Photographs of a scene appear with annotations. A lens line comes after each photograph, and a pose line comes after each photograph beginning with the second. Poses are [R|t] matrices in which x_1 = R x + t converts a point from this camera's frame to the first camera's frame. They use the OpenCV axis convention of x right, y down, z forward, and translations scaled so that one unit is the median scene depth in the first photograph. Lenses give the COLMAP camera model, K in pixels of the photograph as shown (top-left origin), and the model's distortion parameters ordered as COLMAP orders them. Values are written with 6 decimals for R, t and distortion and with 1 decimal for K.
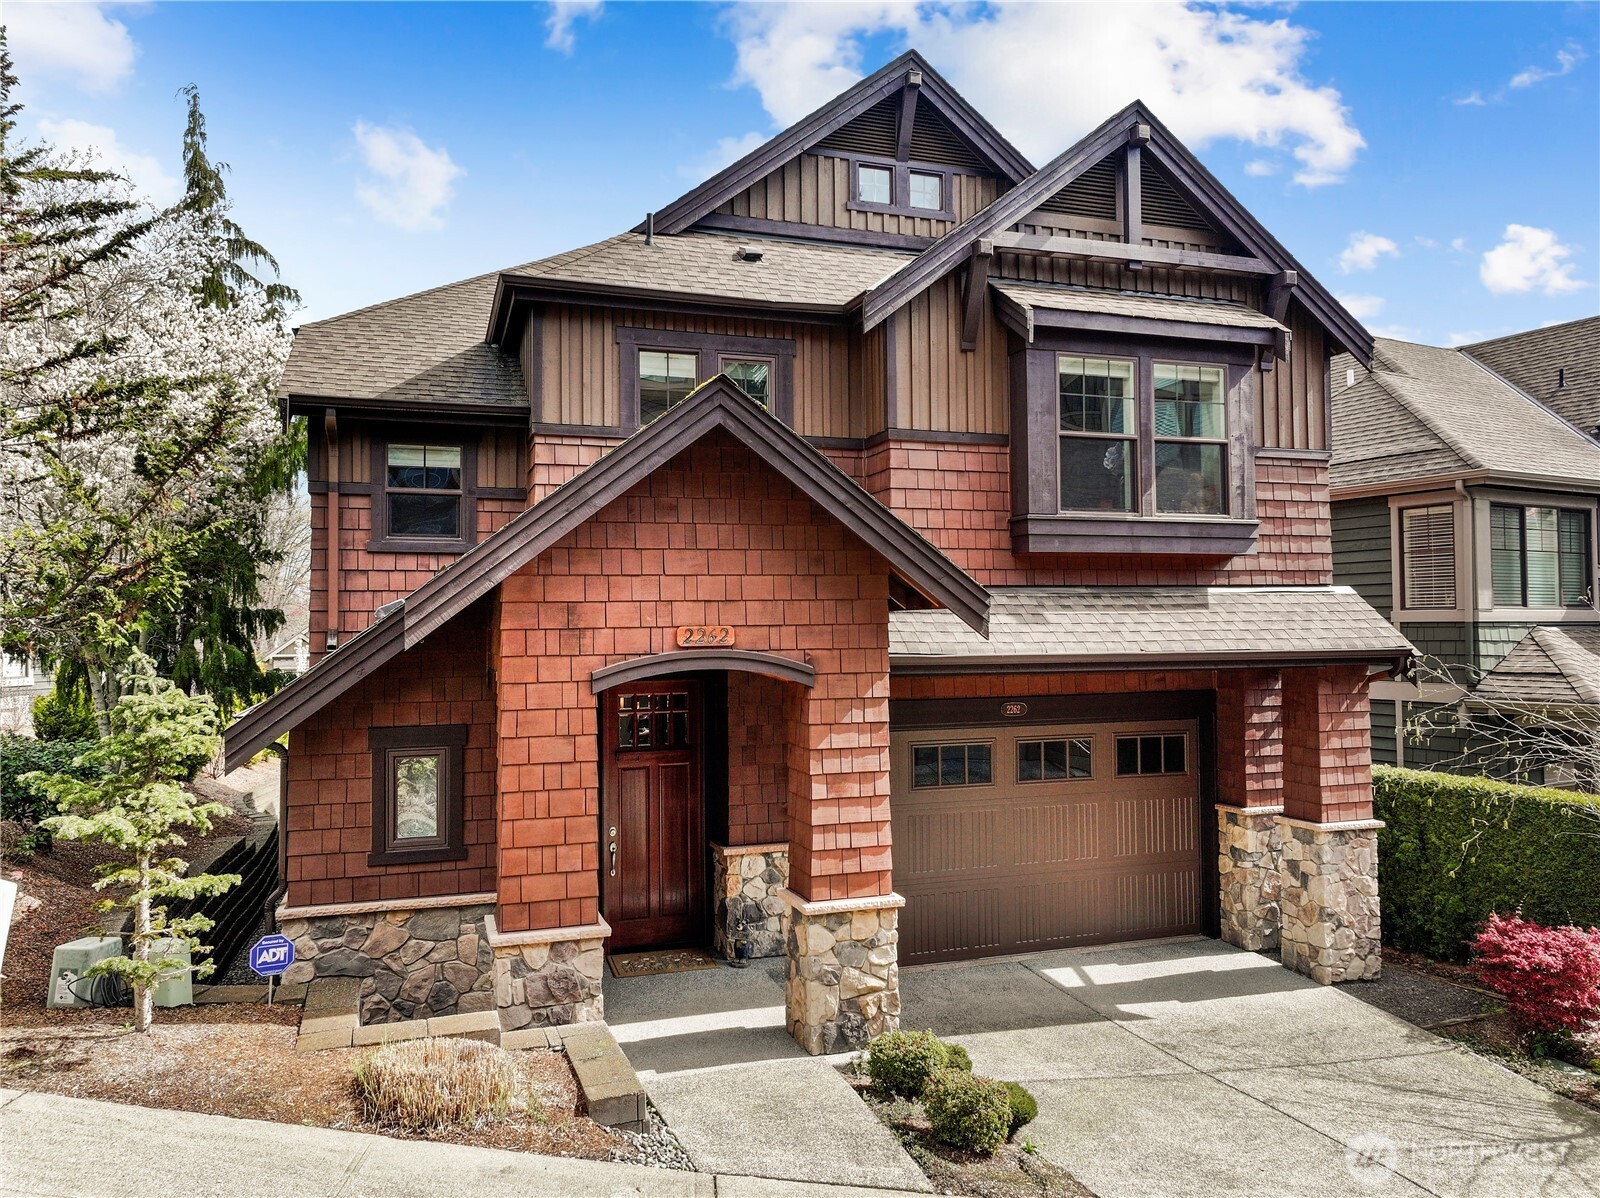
lens RADIAL K [[1145.0, 0, 871.3], [0, 1145.0, 595.6], [0, 0, 1]] dist [0.000207, 0.007904]
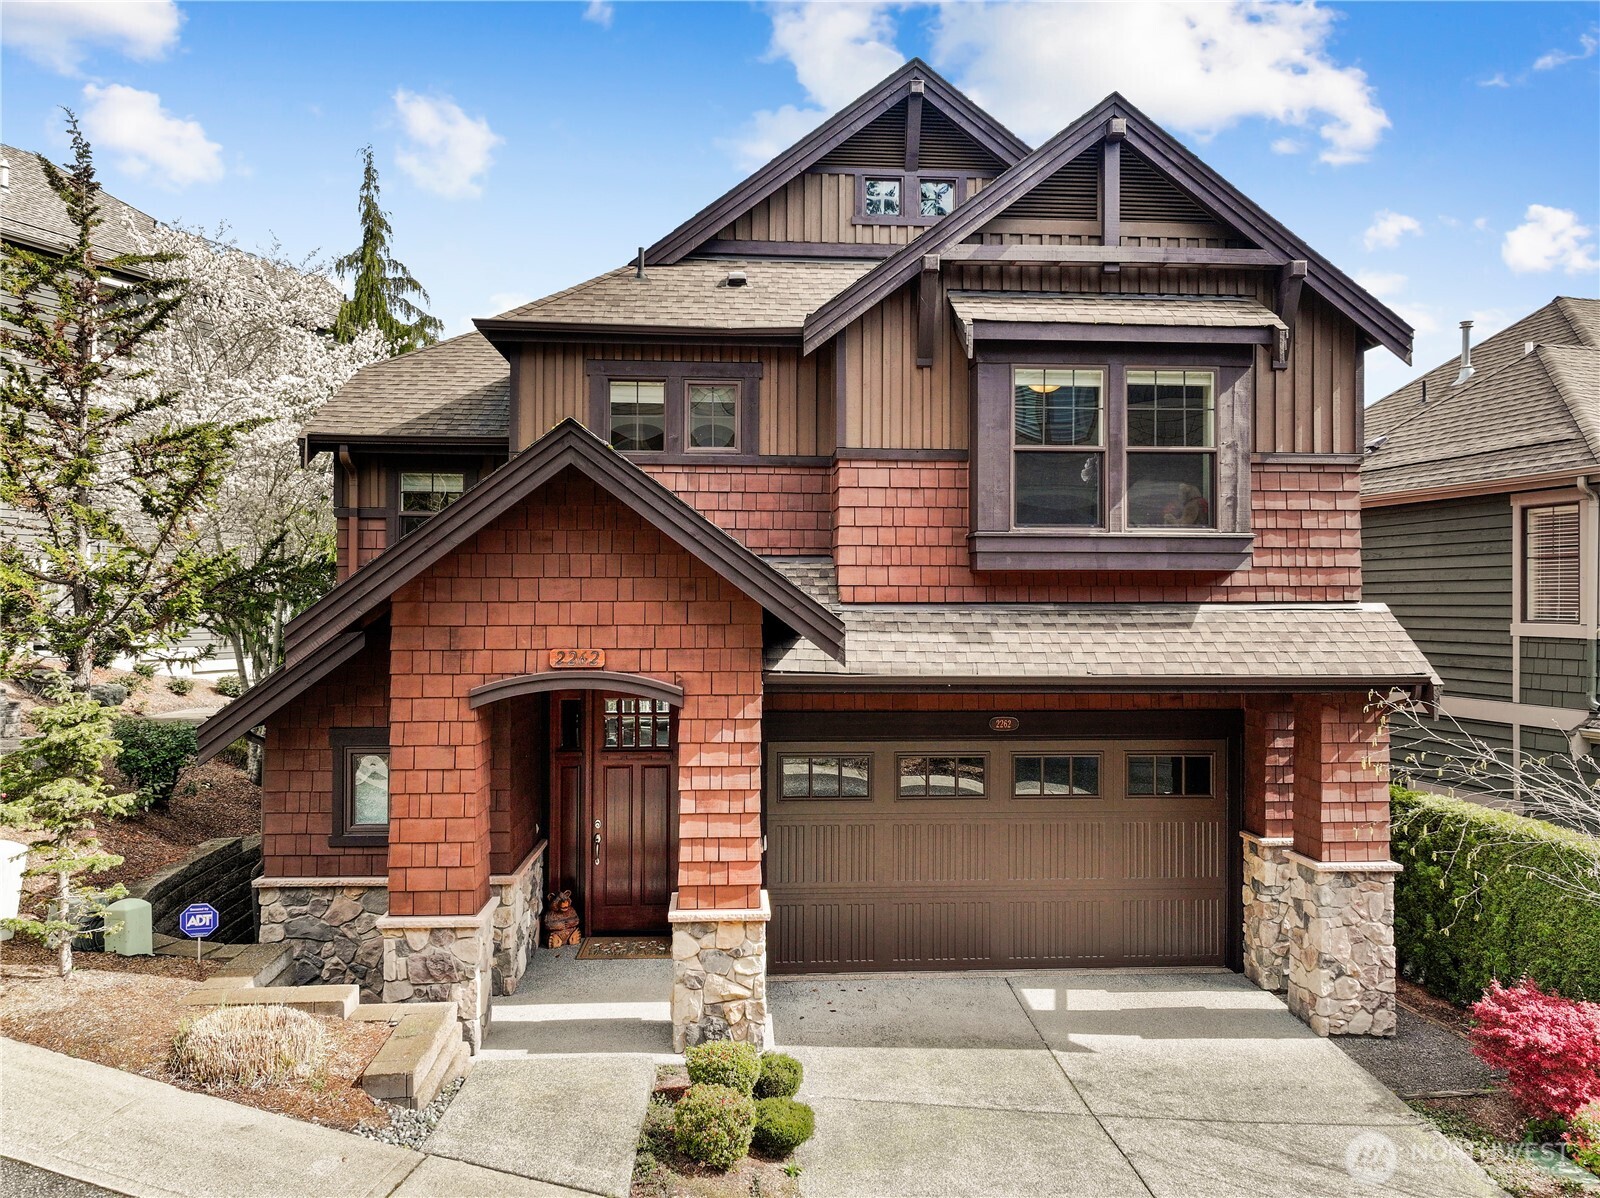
lens RADIAL K [[1145.0, 0, 871.3], [0, 1145.0, 595.6], [0, 0, 1]] dist [0.000207, 0.007904]
pose [[0.965515, 0.012769, -0.260035, 0.303538], [-0.006593, 0.999675, 0.024608, -0.039172], [0.260265, -0.022045, 0.965285, 0.021937]]
